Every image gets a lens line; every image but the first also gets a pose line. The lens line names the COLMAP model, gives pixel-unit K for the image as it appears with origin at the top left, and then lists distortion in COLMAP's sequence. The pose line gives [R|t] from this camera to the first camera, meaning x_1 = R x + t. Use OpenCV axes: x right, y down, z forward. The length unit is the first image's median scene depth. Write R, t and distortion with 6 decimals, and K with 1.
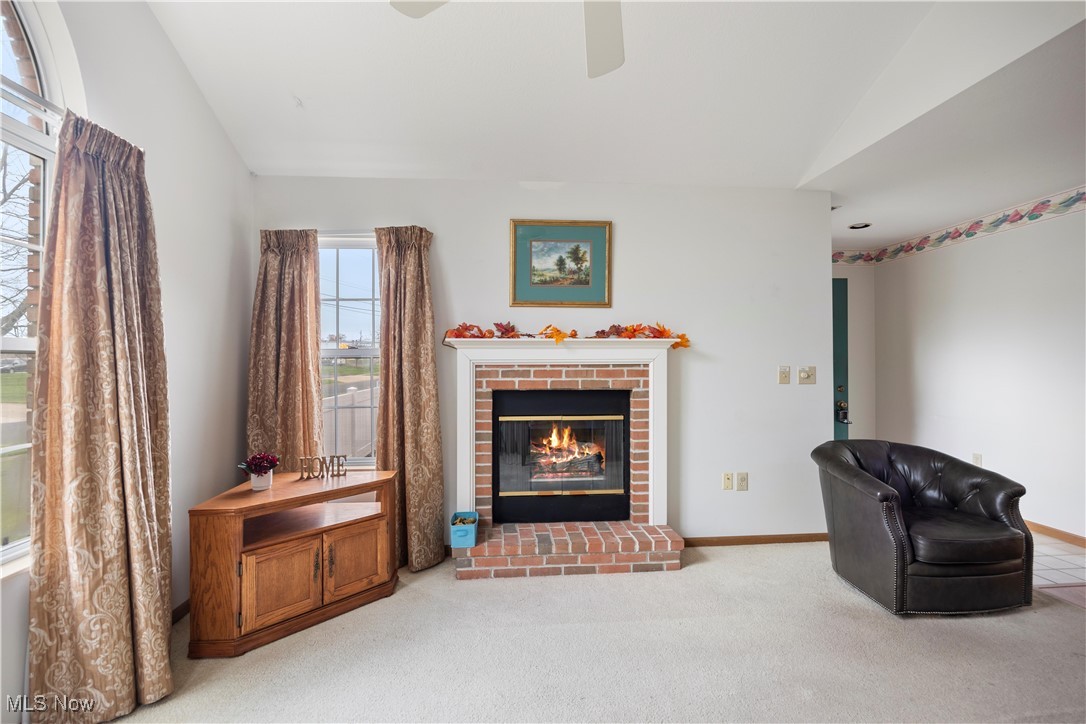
lens RADIAL K [[512.5, 0, 545.2], [0, 512.5, 364.1], [0, 0, 1]] dist [-0.005058, -0.001518]
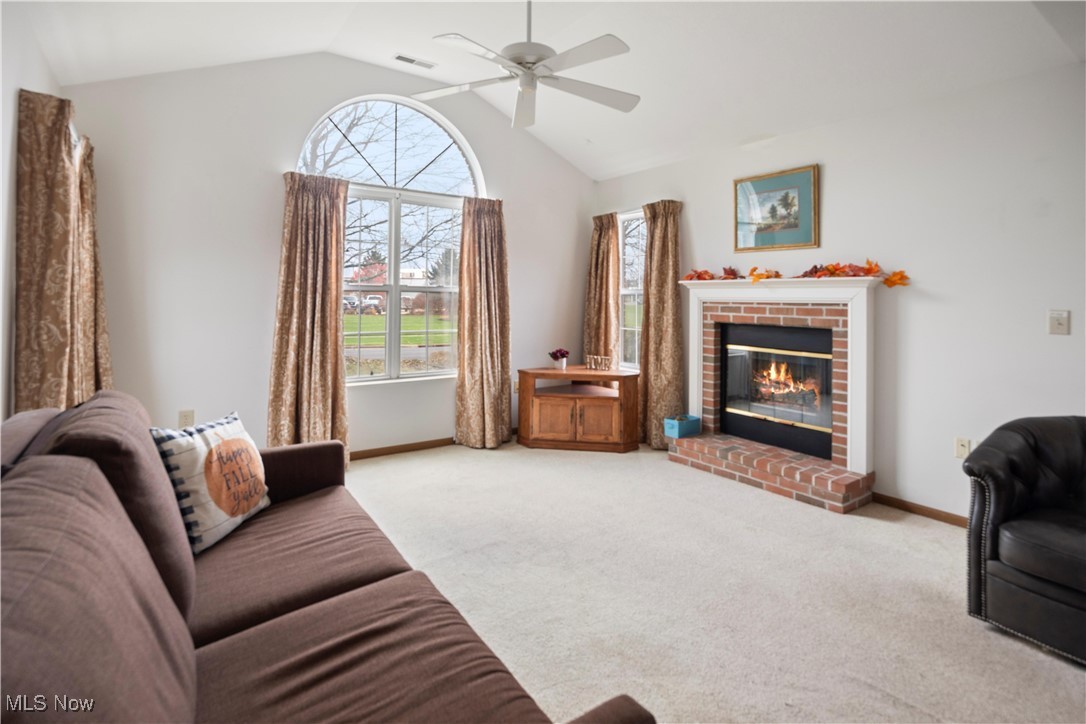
lens RADIAL K [[512.5, 0, 525.0], [0, 512.5, 295.5], [0, 0, 1]] dist [-0.005058, -0.001518]
pose [[0.519016, 0.005253, -0.854748, 0.712188], [-0.014518, 0.999891, -0.002670, -0.003675], [0.854641, 0.013795, 0.519036, -0.027583]]
